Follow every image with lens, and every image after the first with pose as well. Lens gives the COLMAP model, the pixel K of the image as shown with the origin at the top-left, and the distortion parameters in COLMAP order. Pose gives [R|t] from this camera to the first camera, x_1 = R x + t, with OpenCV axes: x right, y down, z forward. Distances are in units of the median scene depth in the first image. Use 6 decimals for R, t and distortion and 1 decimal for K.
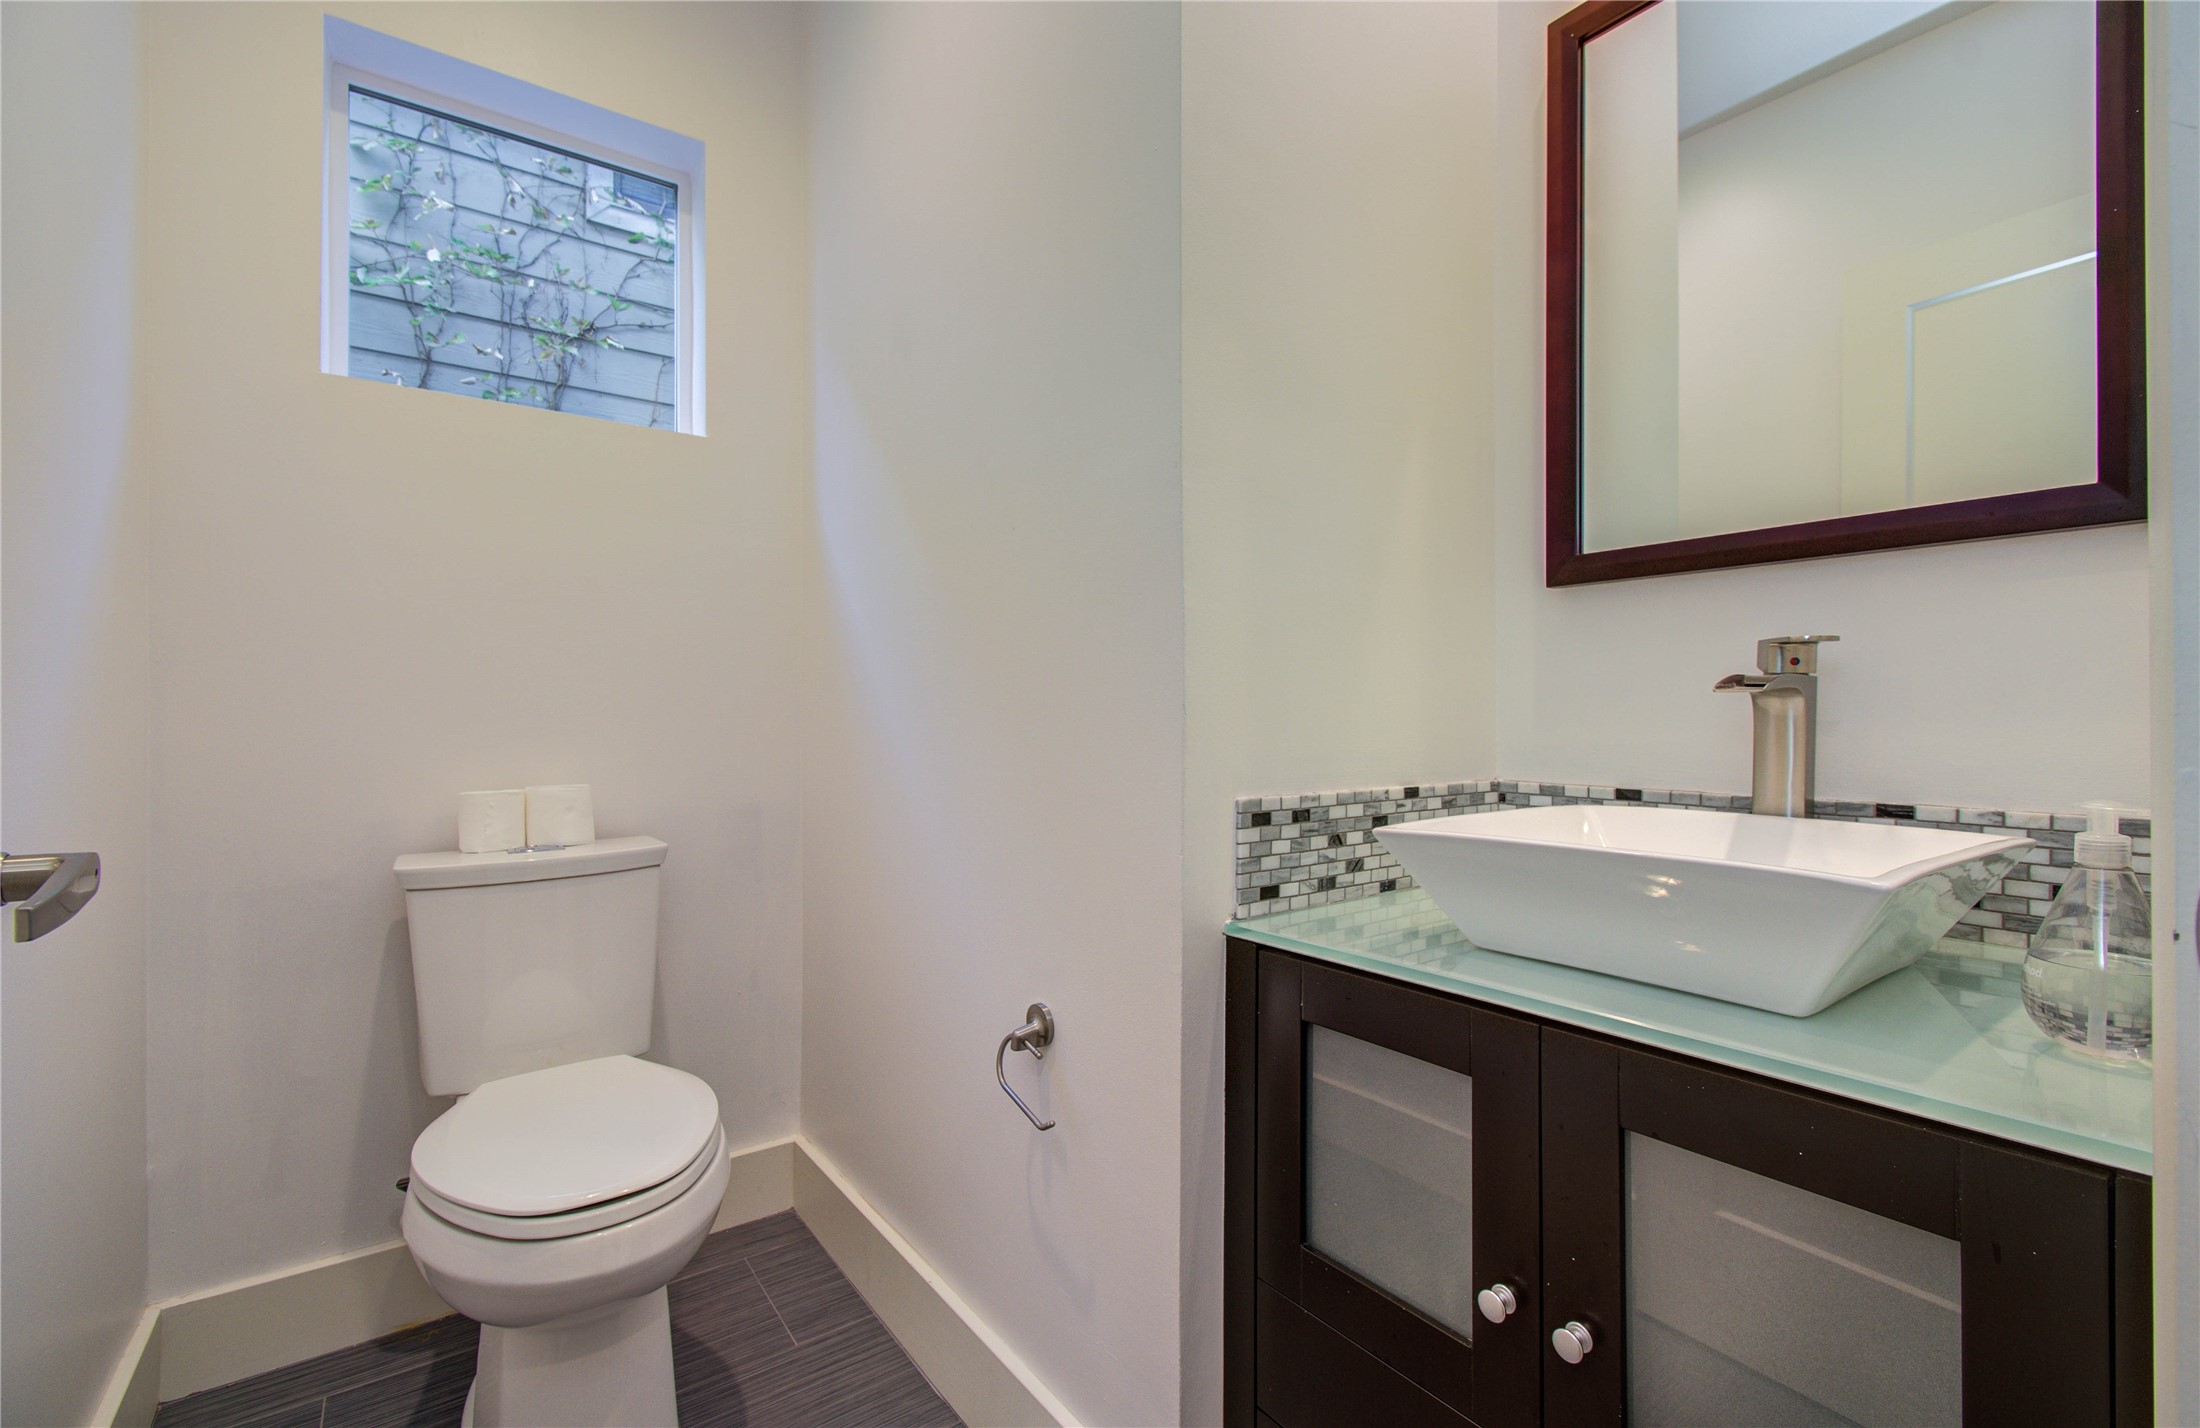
lens RADIAL K [[950.9, 0, 1096.9], [0, 950.9, 718.0], [0, 0, 1]] dist [0.000604, -0.000399]
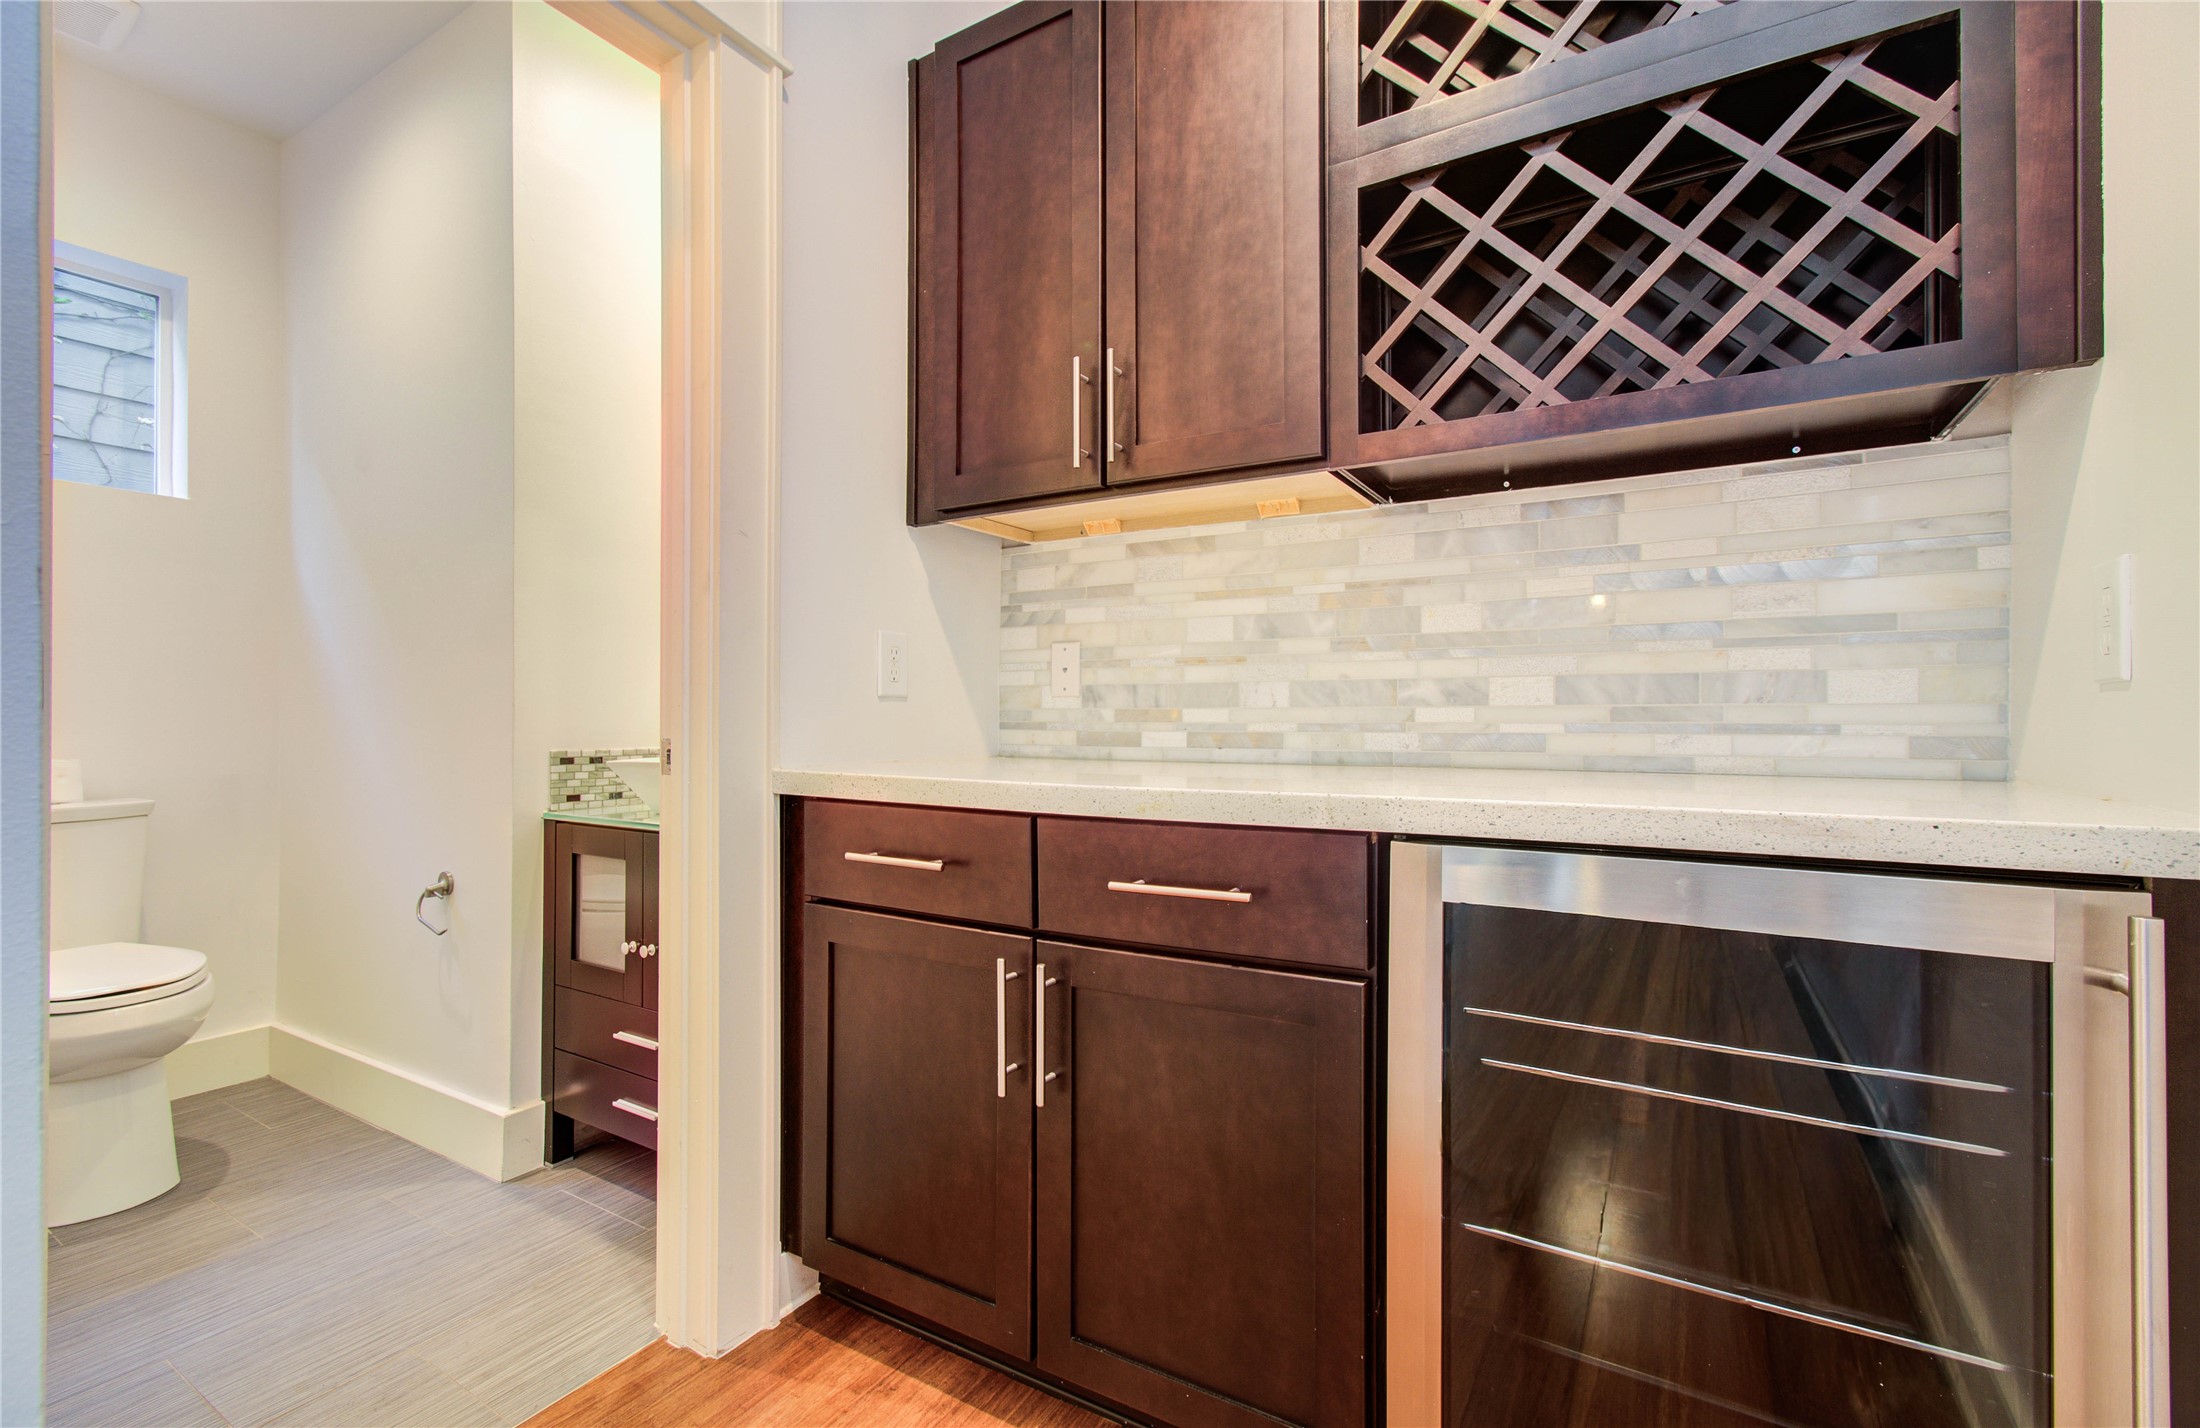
lens RADIAL K [[950.9, 0, 1109.6], [0, 950.9, 715.7], [0, 0, 1]] dist [0.000604, -0.000399]
pose [[0.916784, 0.004290, 0.399359, 0.406251], [-0.006018, 0.999977, 0.003072, -0.001610], [-0.399337, -0.005220, 0.916789, -1.242481]]
